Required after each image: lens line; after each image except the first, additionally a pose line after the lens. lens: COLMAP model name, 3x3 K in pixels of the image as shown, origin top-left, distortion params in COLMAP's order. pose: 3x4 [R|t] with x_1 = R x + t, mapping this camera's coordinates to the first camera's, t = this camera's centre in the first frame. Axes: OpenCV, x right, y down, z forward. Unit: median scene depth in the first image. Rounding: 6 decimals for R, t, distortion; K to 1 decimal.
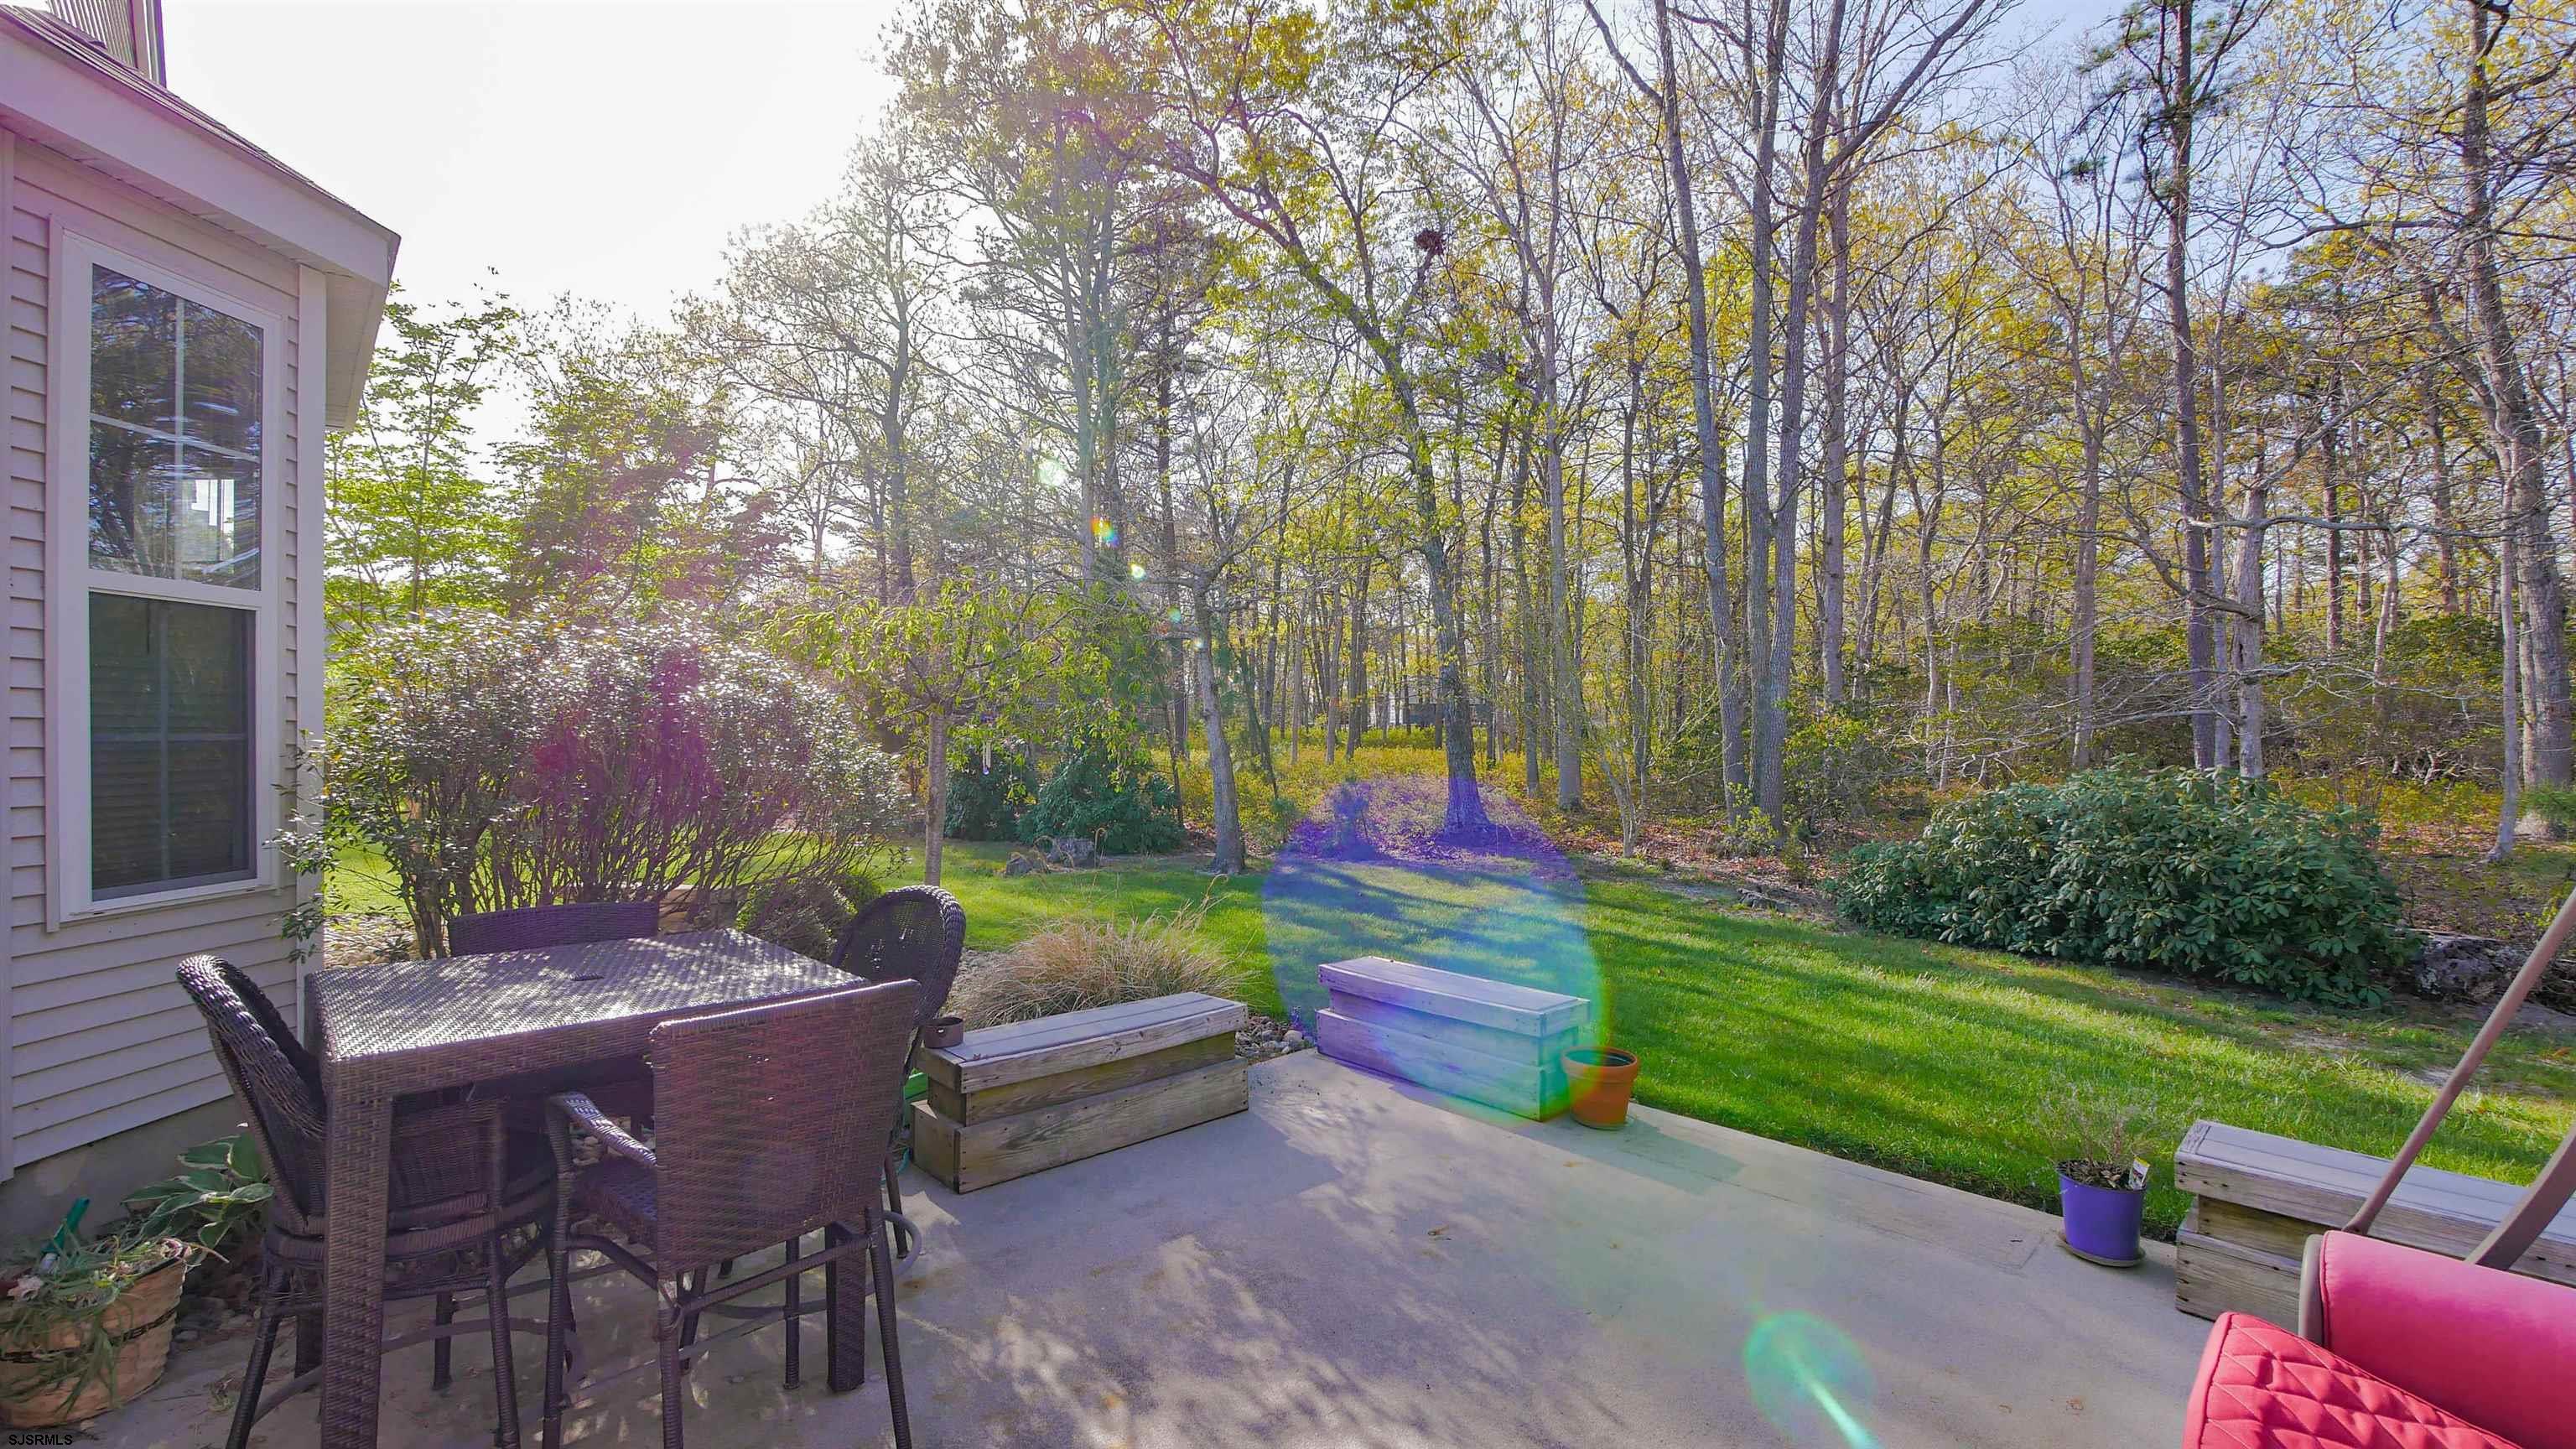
lens RADIAL K [[1066.2, 0, 1280.2], [0, 1066.2, 730.8], [0, 0, 1]] dist [-0.004870, 0.000813]
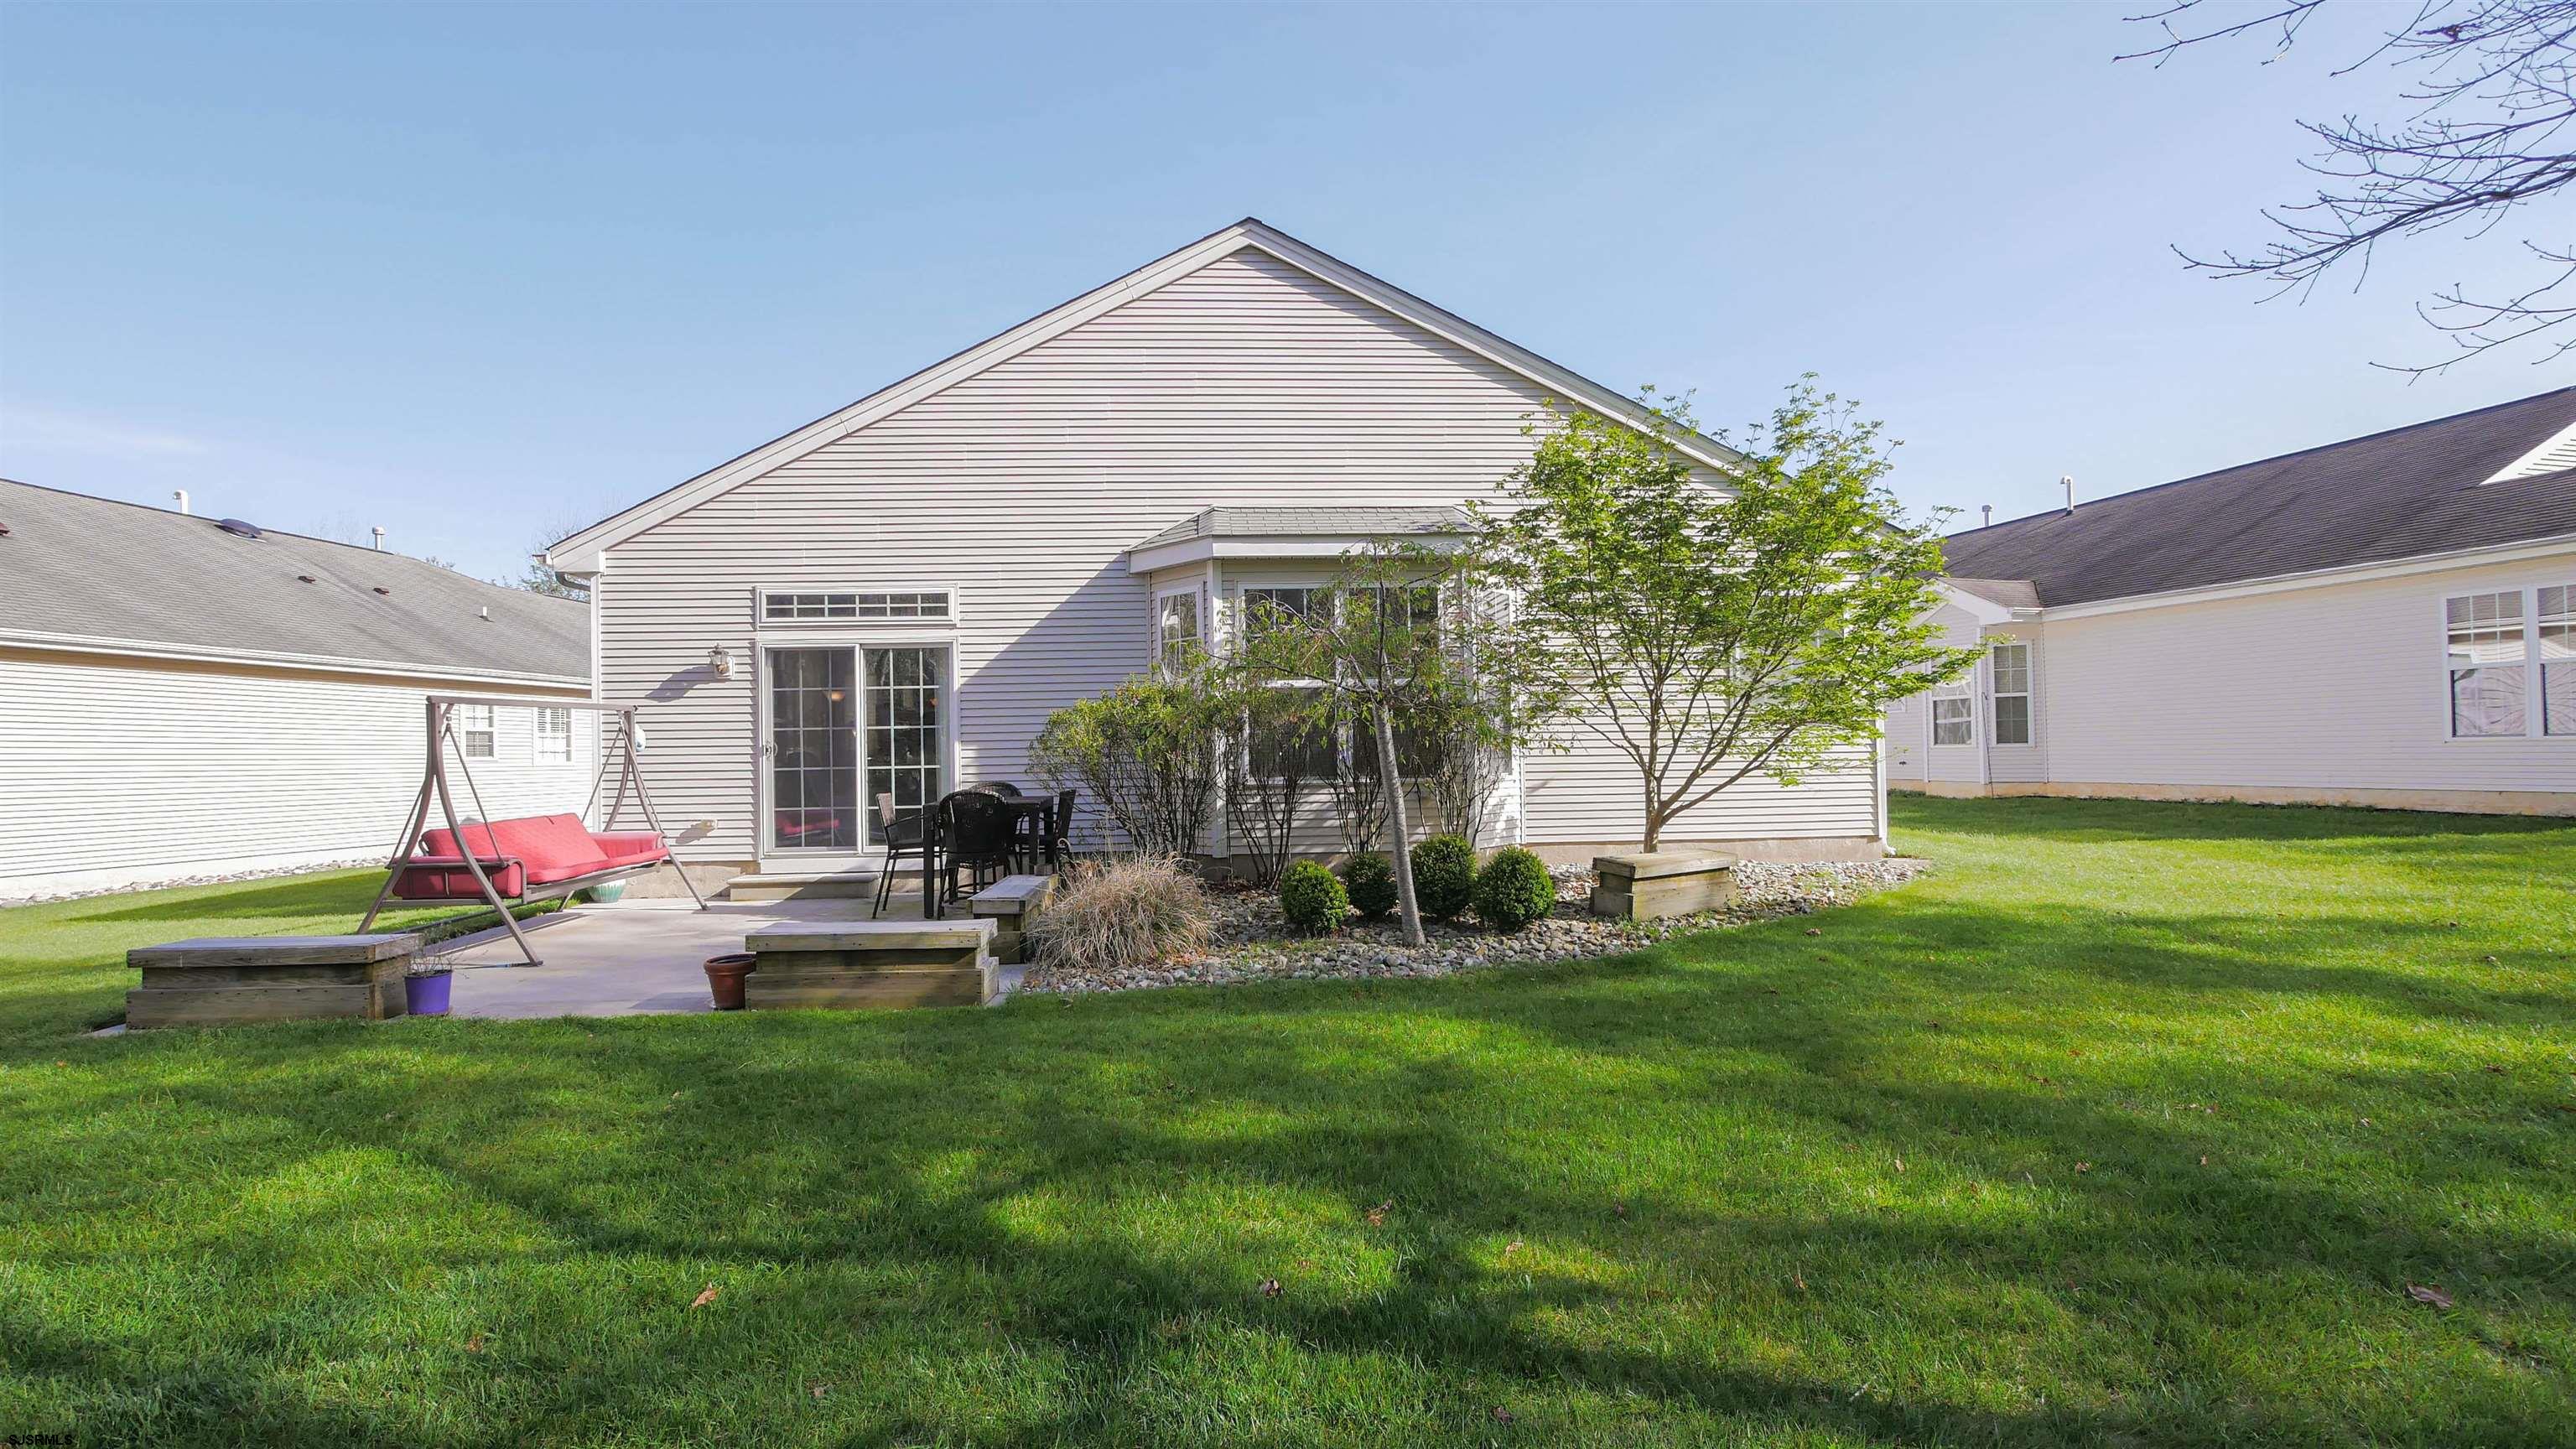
lens RADIAL K [[1066.2, 0, 1284.1], [0, 1066.2, 747.8], [0, 0, 1]] dist [-0.004870, 0.000813]
pose [[-0.630510, 0.021602, -0.775881, 1.169394], [0.029774, 0.999550, 0.003634, 0.042902], [0.775610, -0.020810, -0.630869, 3.052134]]
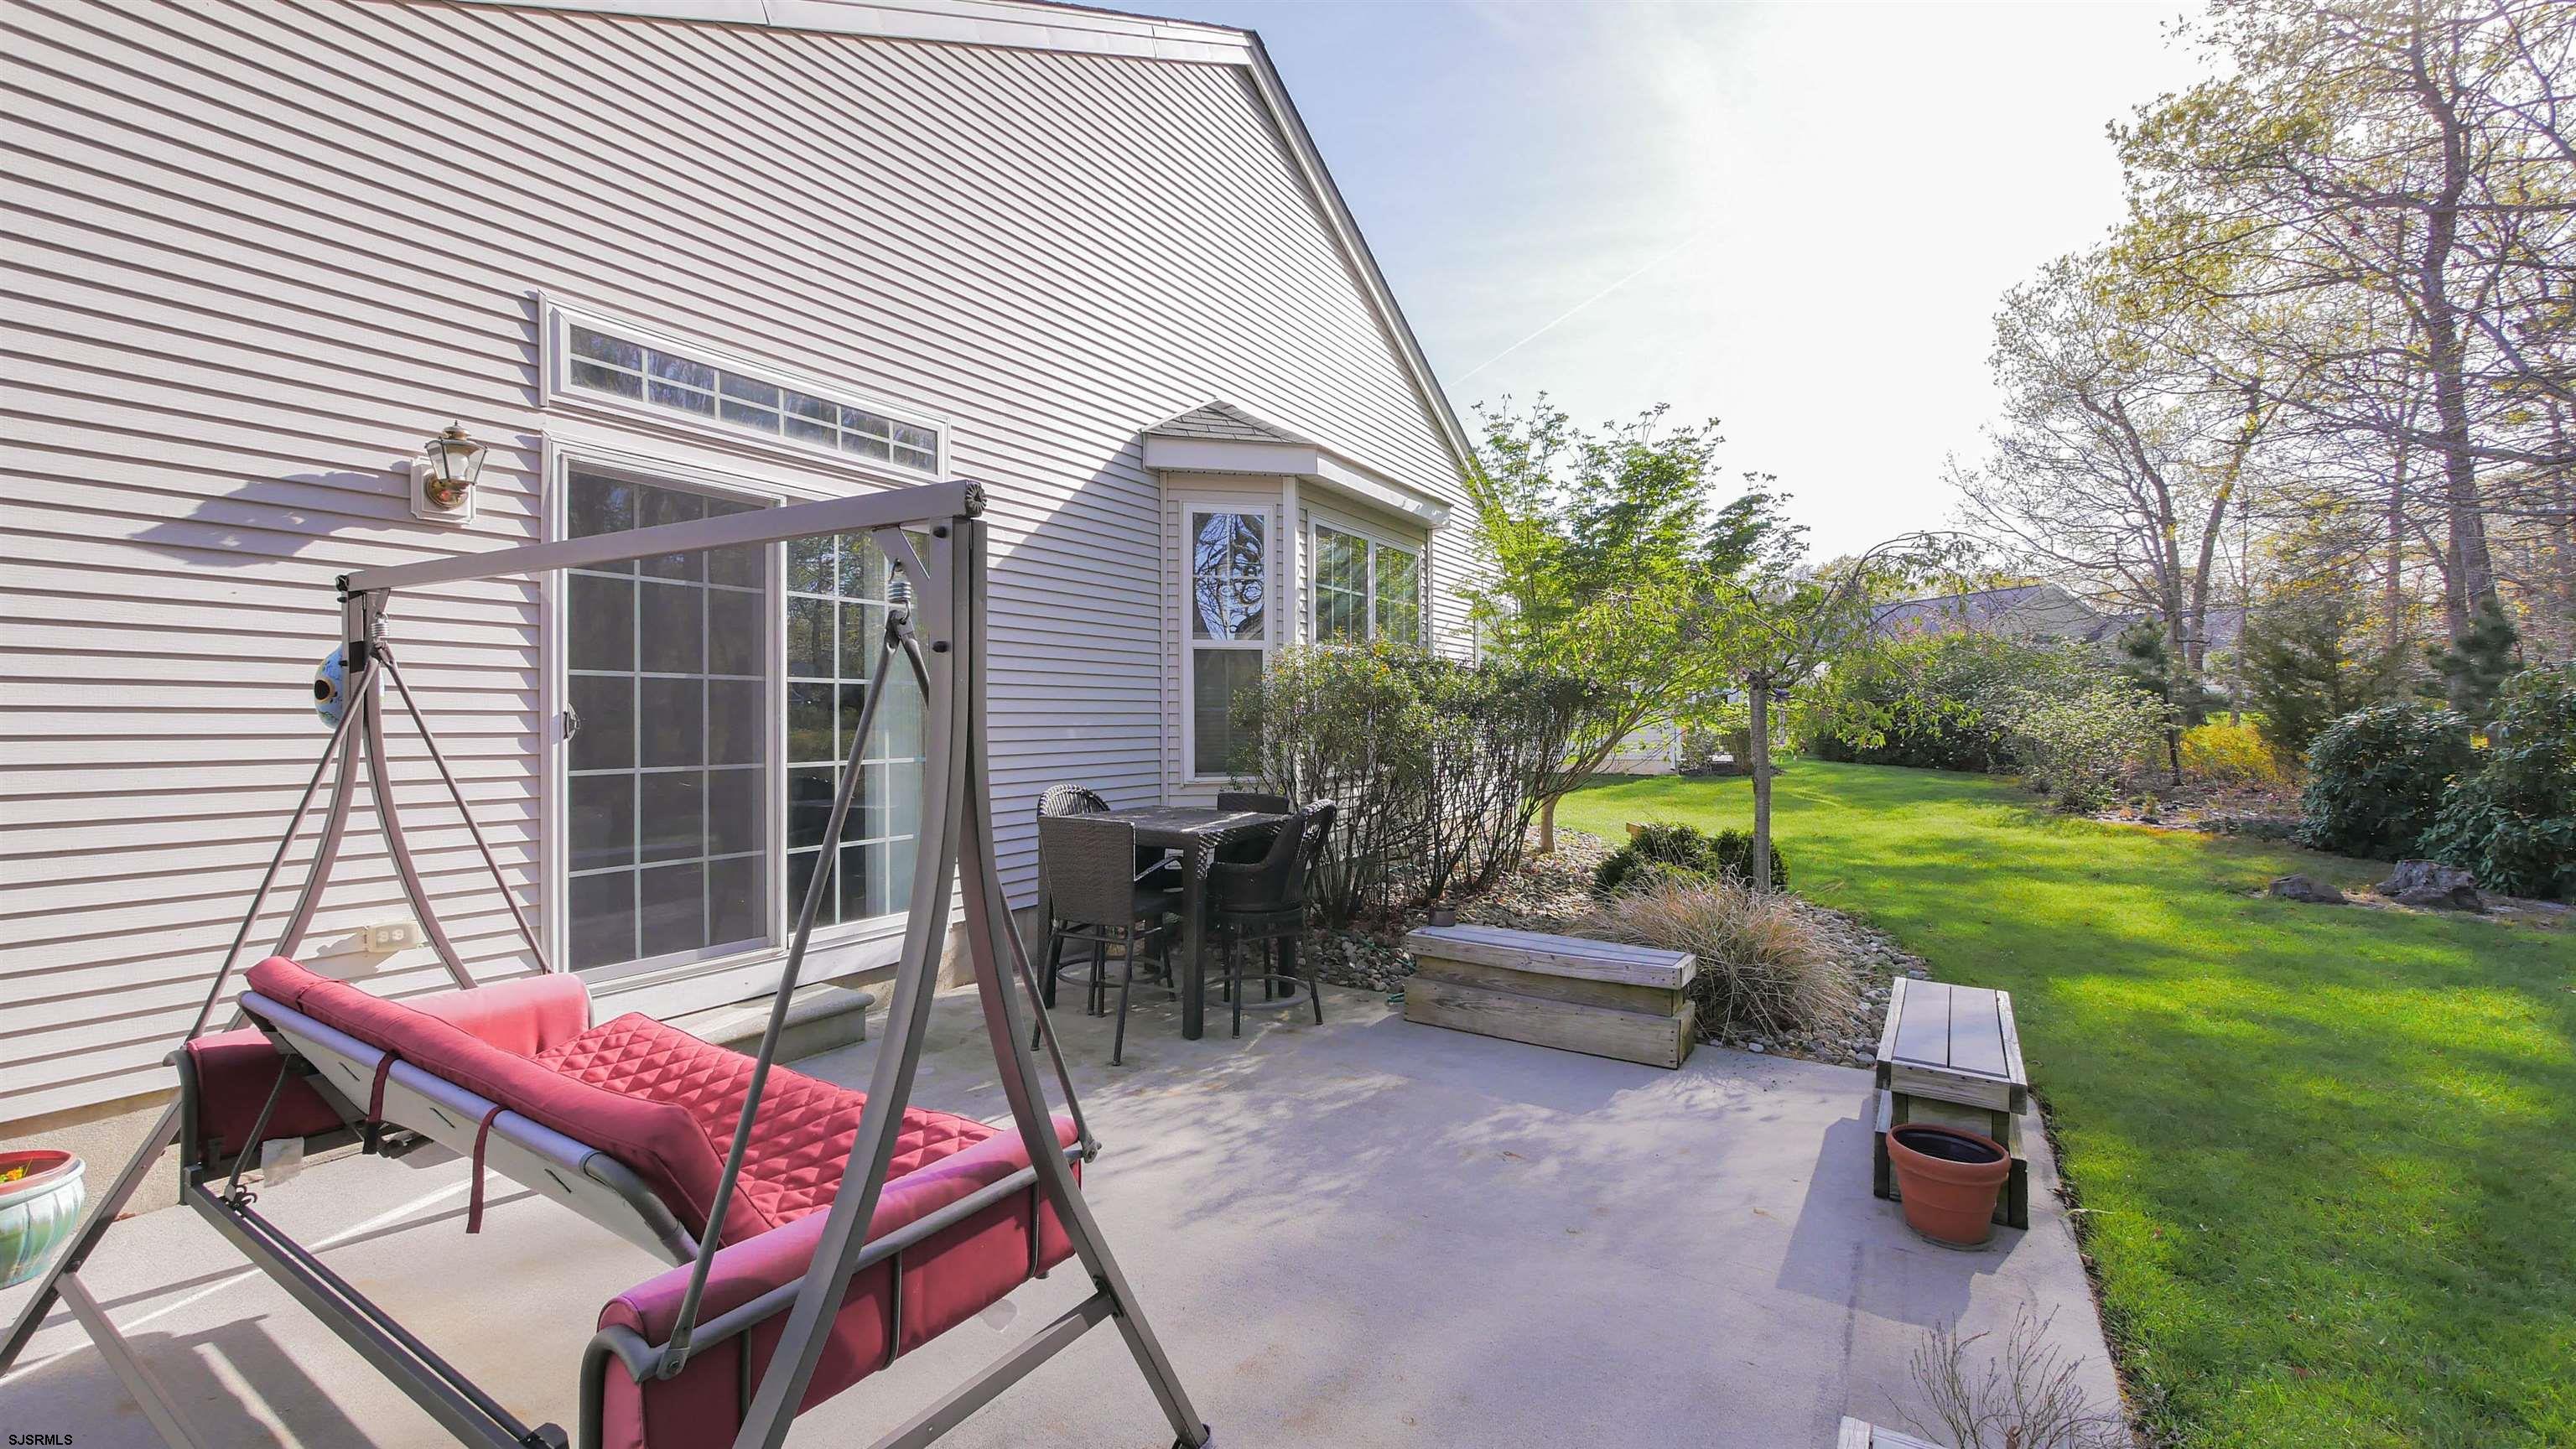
lens RADIAL K [[1066.2, 0, 1284.8], [0, 1066.2, 725.0], [0, 0, 1]] dist [-0.004870, 0.000813]
pose [[0.290958, 0.022110, -0.956480, 1.100996], [-0.002108, 0.999745, 0.022469, -0.011210], [0.956734, -0.004522, 0.290930, 0.424296]]
